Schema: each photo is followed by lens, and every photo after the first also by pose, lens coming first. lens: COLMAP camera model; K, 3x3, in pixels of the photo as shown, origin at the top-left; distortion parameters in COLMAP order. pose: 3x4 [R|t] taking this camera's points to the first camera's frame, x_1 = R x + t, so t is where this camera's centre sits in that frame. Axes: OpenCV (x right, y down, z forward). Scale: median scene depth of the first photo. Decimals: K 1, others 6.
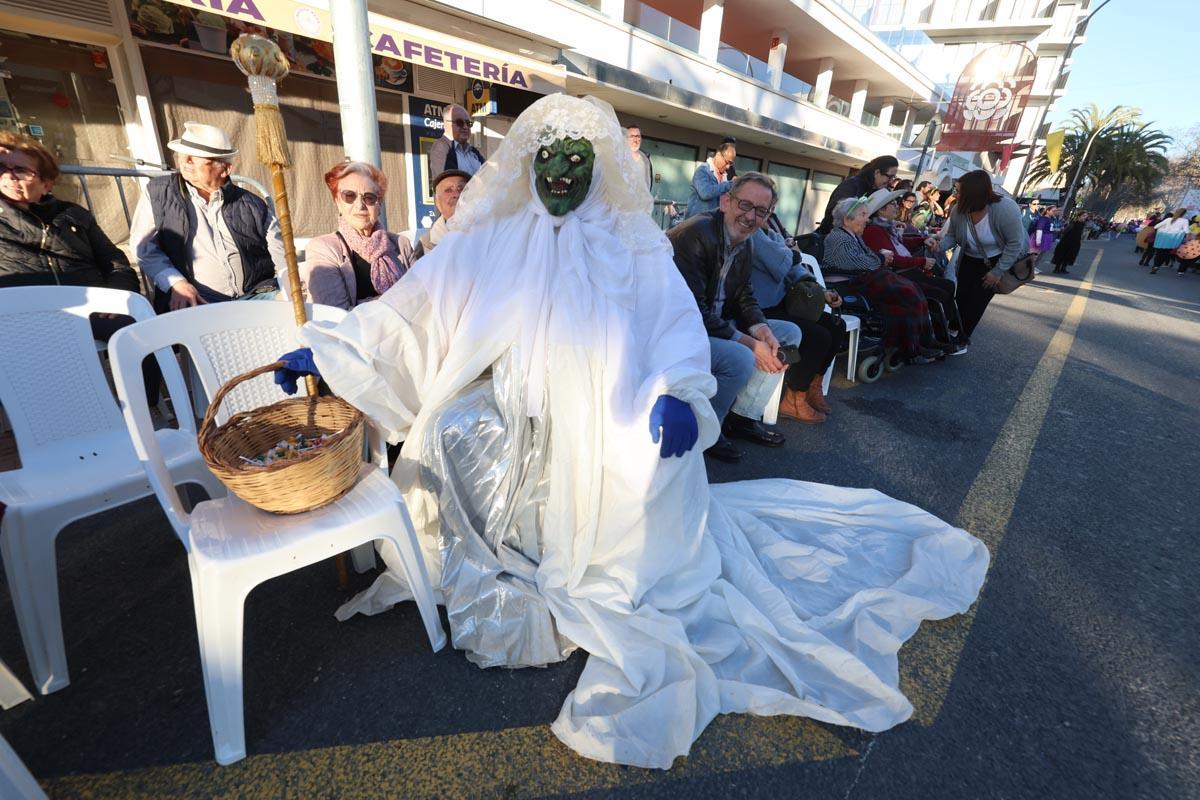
lens RADIAL K [[508.0, 0, 596.5], [0, 508.0, 394.9], [0, 0, 1]] dist [-0.000345, 0.000029]
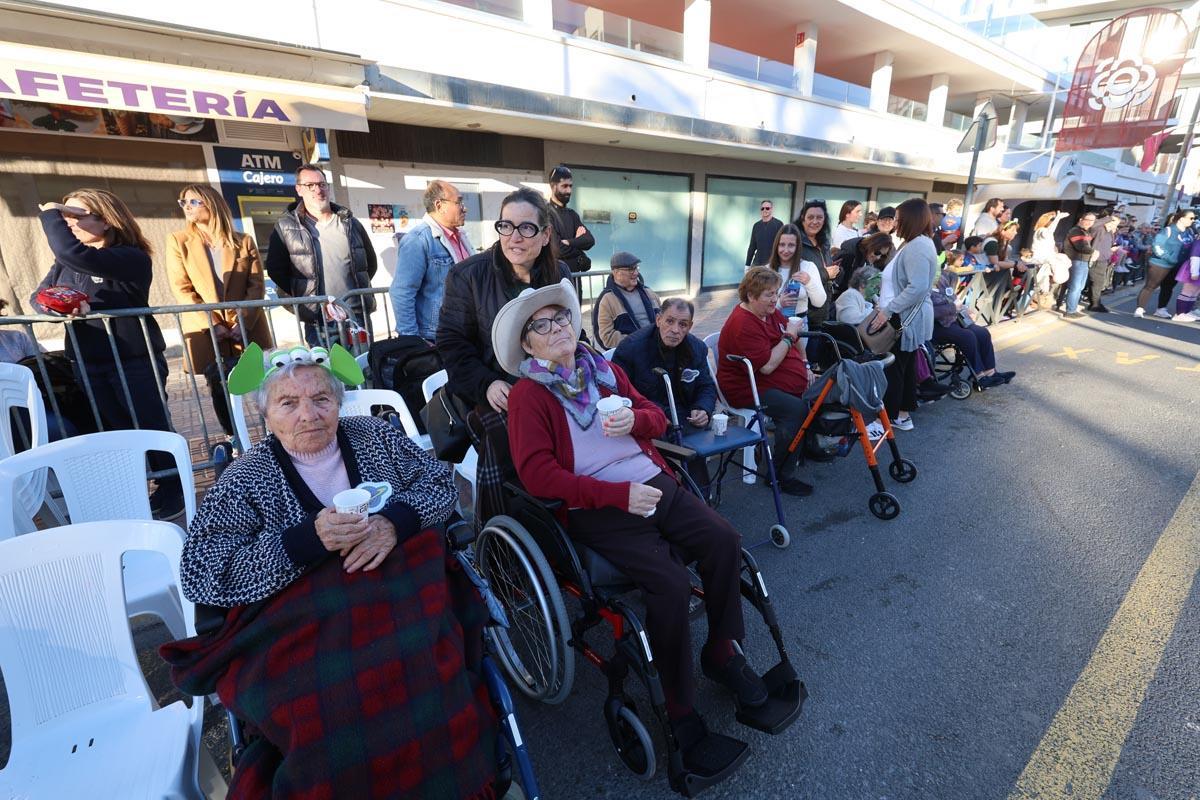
lens RADIAL K [[547.9, 0, 601.1], [0, 547.9, 399.2], [0, 0, 1]] dist [-0.000534, 0.000043]
pose [[0.988573, -0.016700, -0.149816, 0.202928], [0.005895, 0.997367, -0.072280, -0.088500], [0.150628, 0.070571, 0.986068, 0.183910]]
